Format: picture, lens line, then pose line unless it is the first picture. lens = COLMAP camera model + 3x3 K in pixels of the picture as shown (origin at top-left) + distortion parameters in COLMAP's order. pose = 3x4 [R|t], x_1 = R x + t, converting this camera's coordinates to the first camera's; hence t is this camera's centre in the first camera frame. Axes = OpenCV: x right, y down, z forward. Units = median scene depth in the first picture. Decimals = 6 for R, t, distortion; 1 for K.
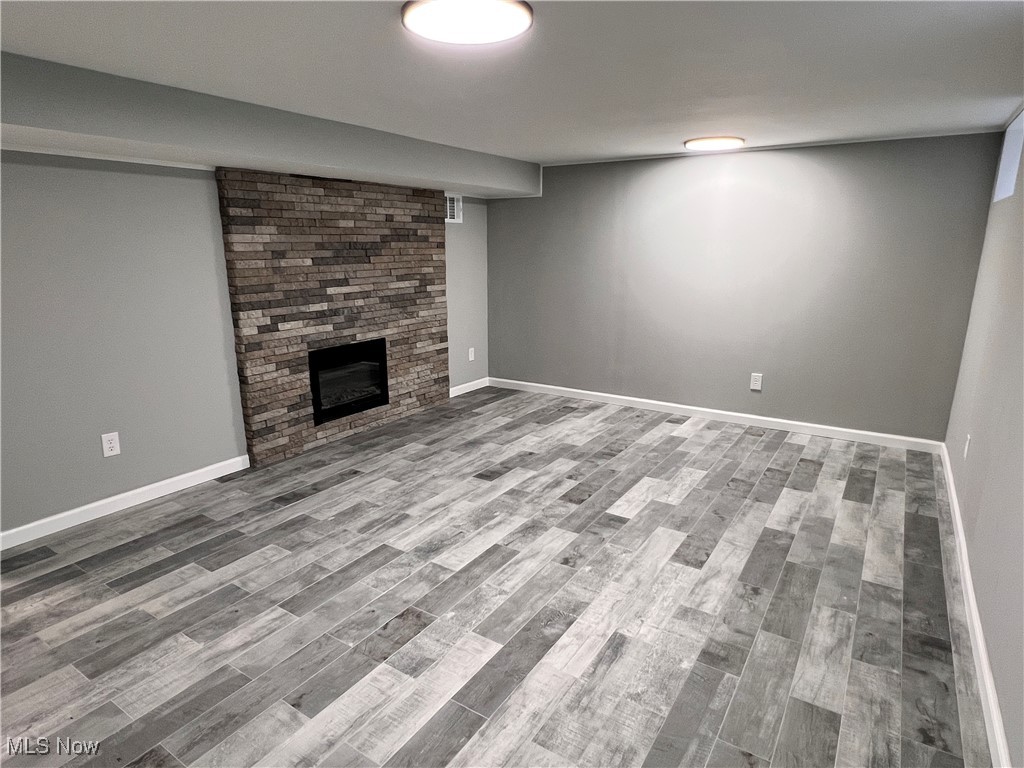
lens RADIAL K [[588.3, 0, 510.2], [0, 588.3, 385.9], [0, 0, 1]] dist [-0.000560, 0.000624]
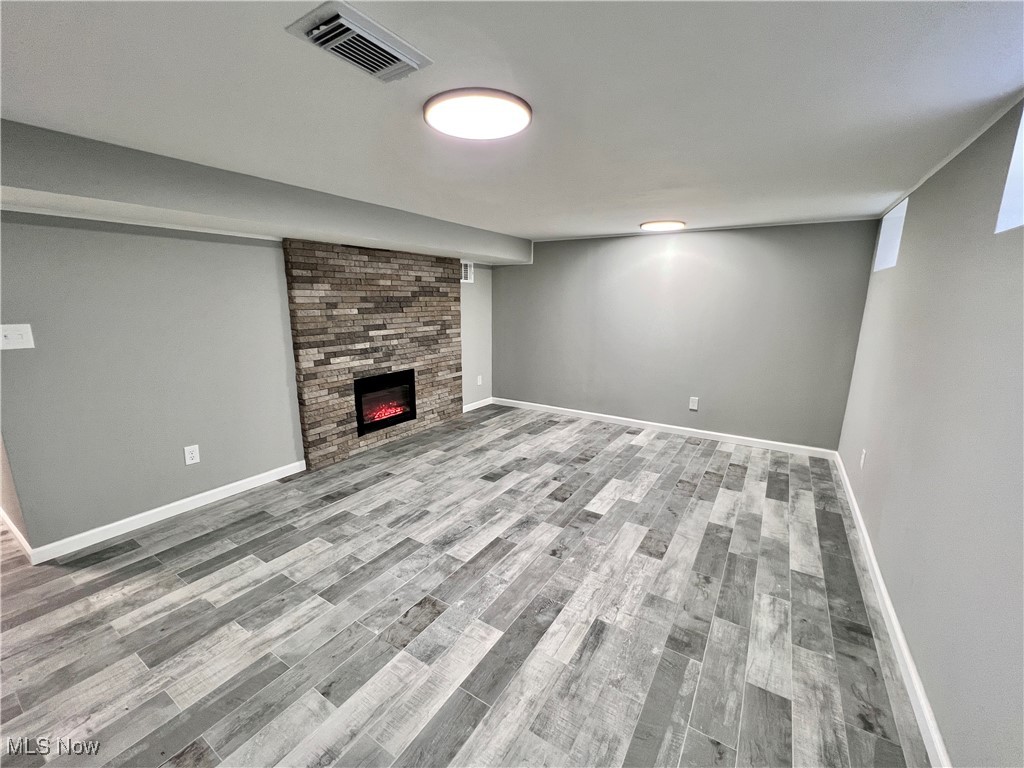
lens RADIAL K [[414.8, 0, 514.7], [0, 414.8, 383.5], [0, 0, 1]] dist [-0.001001, 0.001067]
pose [[0.999817, 0.005240, 0.018411, -0.006446], [-0.004646, 0.999472, -0.032148, -0.032030], [-0.018570, 0.032057, 0.999314, 0.109300]]
